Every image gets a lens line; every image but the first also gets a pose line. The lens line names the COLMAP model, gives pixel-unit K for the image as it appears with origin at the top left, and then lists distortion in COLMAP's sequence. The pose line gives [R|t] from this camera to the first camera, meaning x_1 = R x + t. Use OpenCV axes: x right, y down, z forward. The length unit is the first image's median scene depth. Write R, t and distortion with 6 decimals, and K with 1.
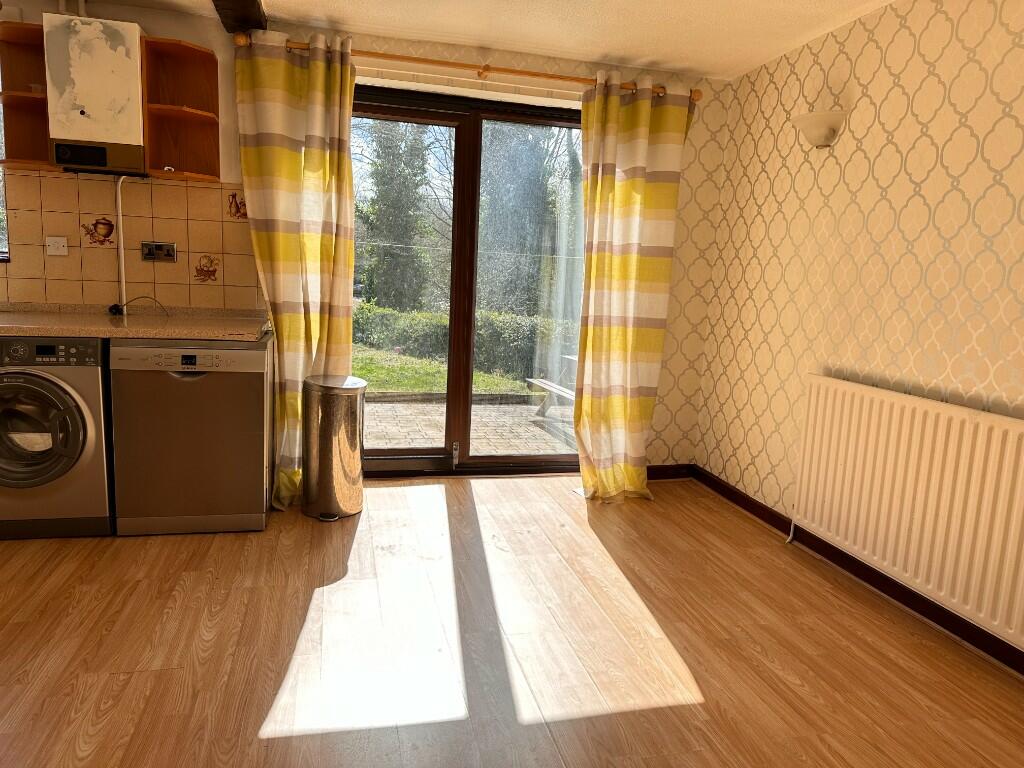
lens RADIAL K [[726.4, 0, 519.4], [0, 726.4, 381.0], [0, 0, 1]] dist [0.048512, -0.042775]
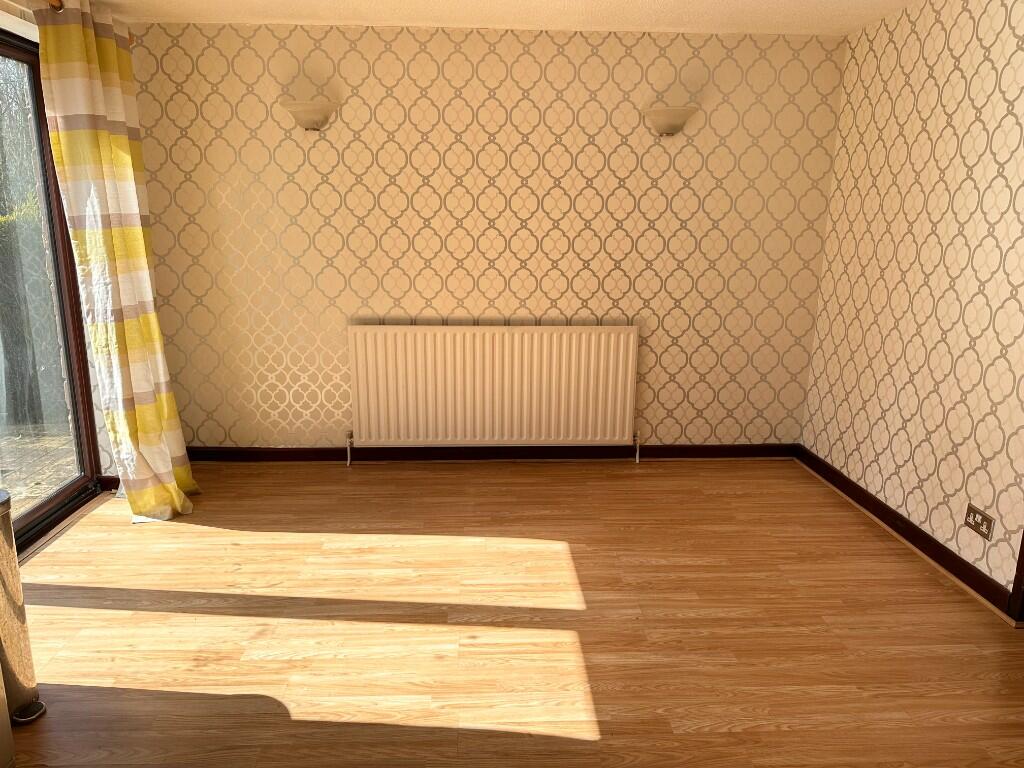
lens RADIAL K [[726.4, 0, 506.0], [0, 726.4, 385.0], [0, 0, 1]] dist [0.048512, -0.042775]
pose [[0.192266, -0.265650, 0.944703, -0.735422], [0.144839, 0.959803, 0.240418, -0.170756], [-0.970595, 0.090605, 0.223014, 0.496648]]
